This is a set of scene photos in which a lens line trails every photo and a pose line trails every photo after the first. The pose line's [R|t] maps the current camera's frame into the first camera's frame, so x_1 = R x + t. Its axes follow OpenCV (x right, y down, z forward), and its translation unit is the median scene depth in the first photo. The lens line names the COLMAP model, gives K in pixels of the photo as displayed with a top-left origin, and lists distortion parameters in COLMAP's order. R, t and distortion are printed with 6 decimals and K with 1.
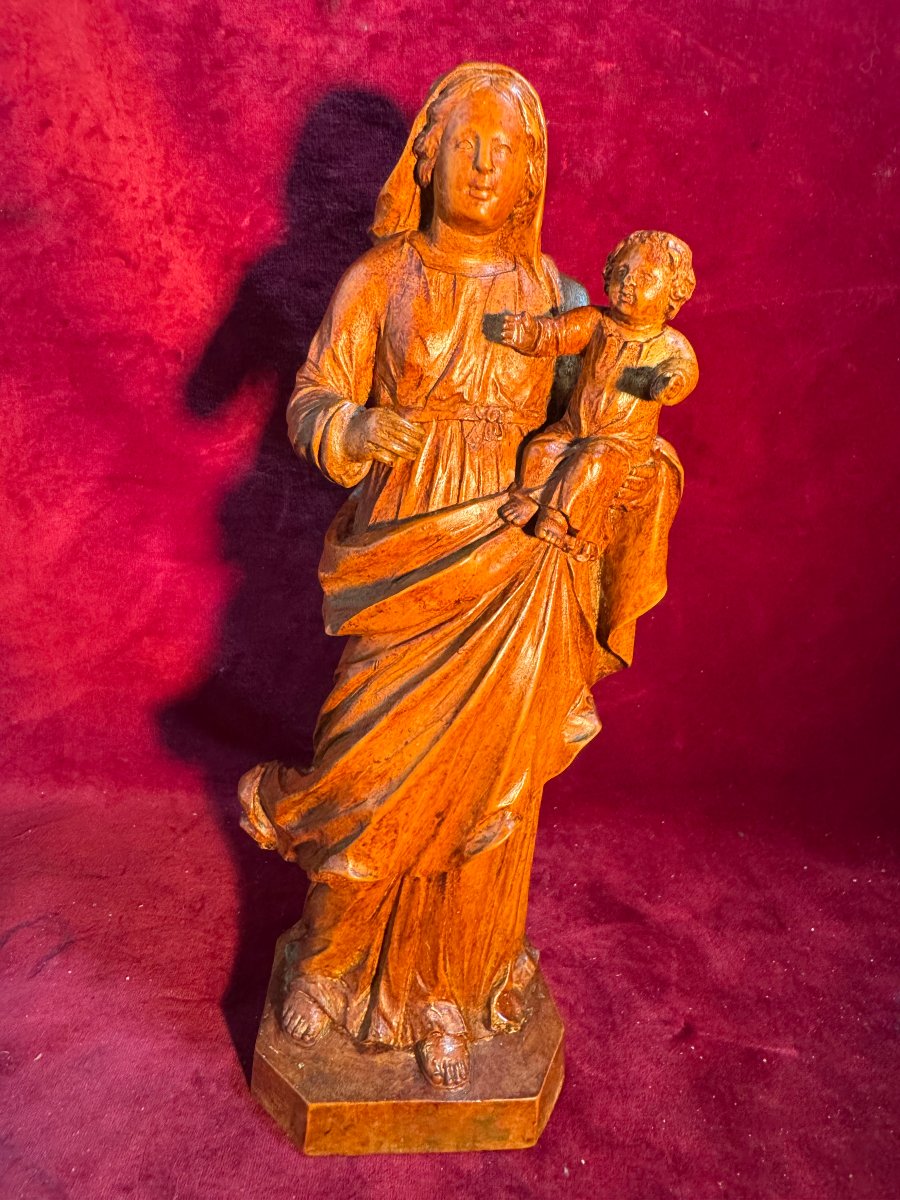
lens RADIAL K [[856.3, 0, 449.1], [0, 856.3, 576.4], [0, 0, 1]] dist [0.001793, -0.010826]
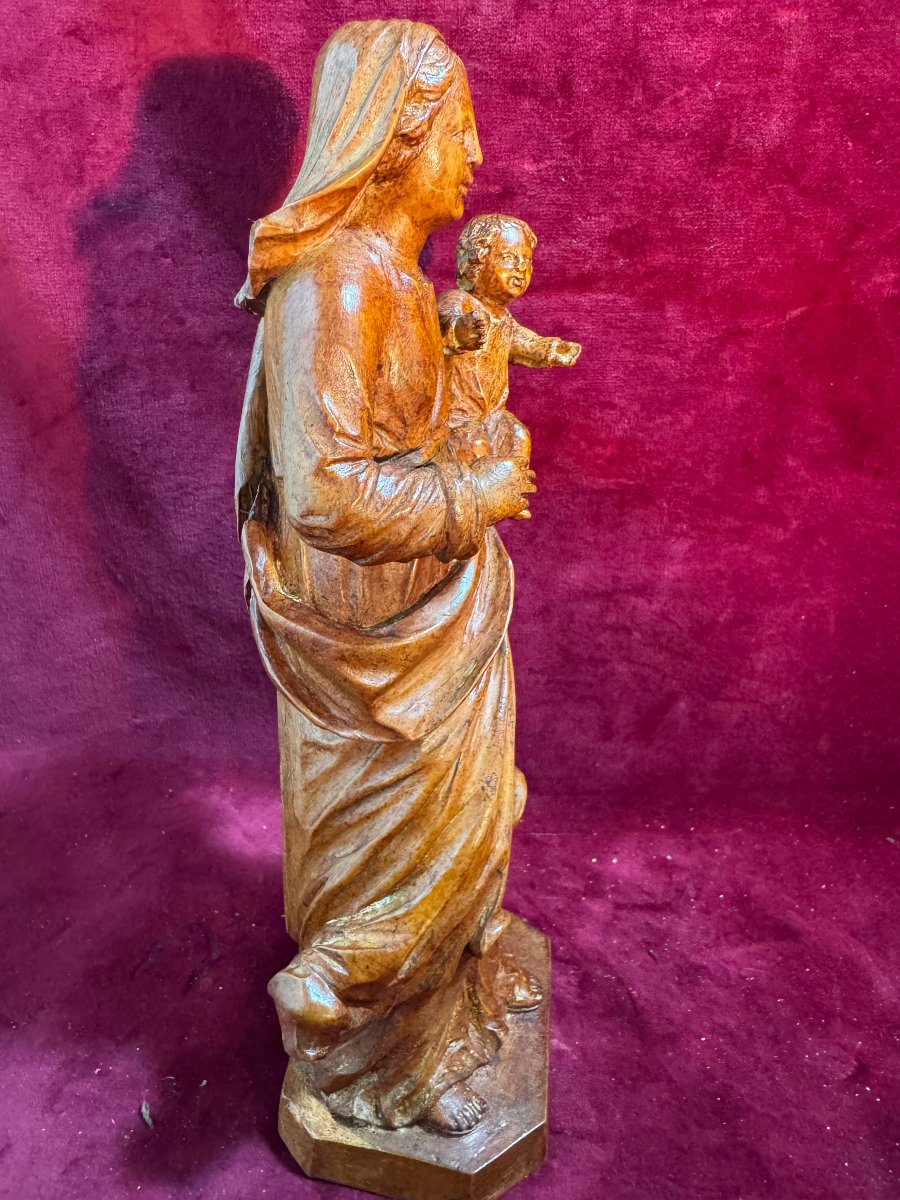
lens RADIAL K [[856.3, 0, 449.1], [0, 856.3, 576.4], [0, 0, 1]] dist [0.001793, -0.010826]
pose [[0.998128, -0.012743, -0.059811, -0.110237], [0.018247, 0.995555, 0.092398, -0.107120], [0.058368, -0.093316, 0.993924, 0.059356]]
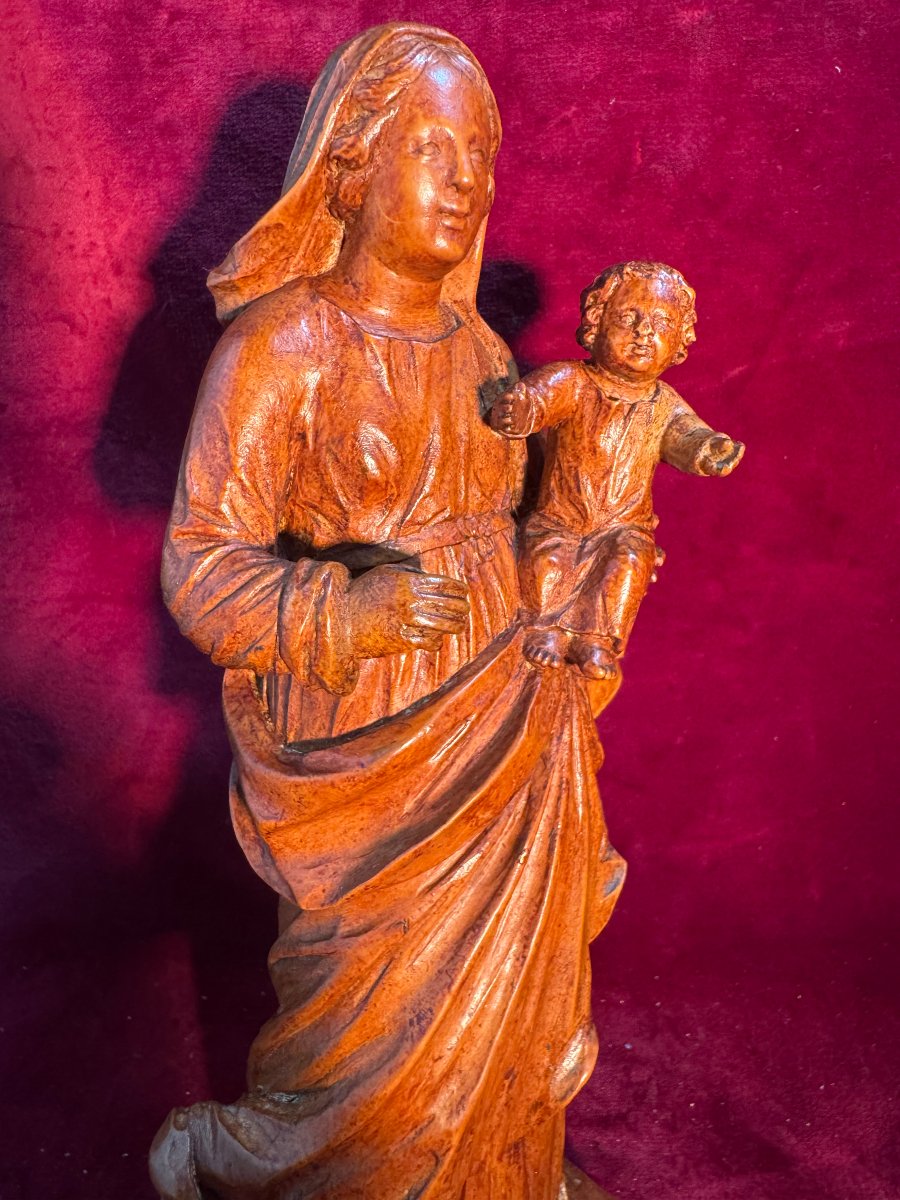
lens RADIAL K [[856.3, 0, 449.1], [0, 856.3, 576.4], [0, 0, 1]] dist [0.001793, -0.010826]
pose [[0.996768, -0.048403, -0.064113, 0.004571], [0.048311, 0.998828, -0.002988, -0.129086], [0.064183, -0.000119, 0.997938, 0.260052]]
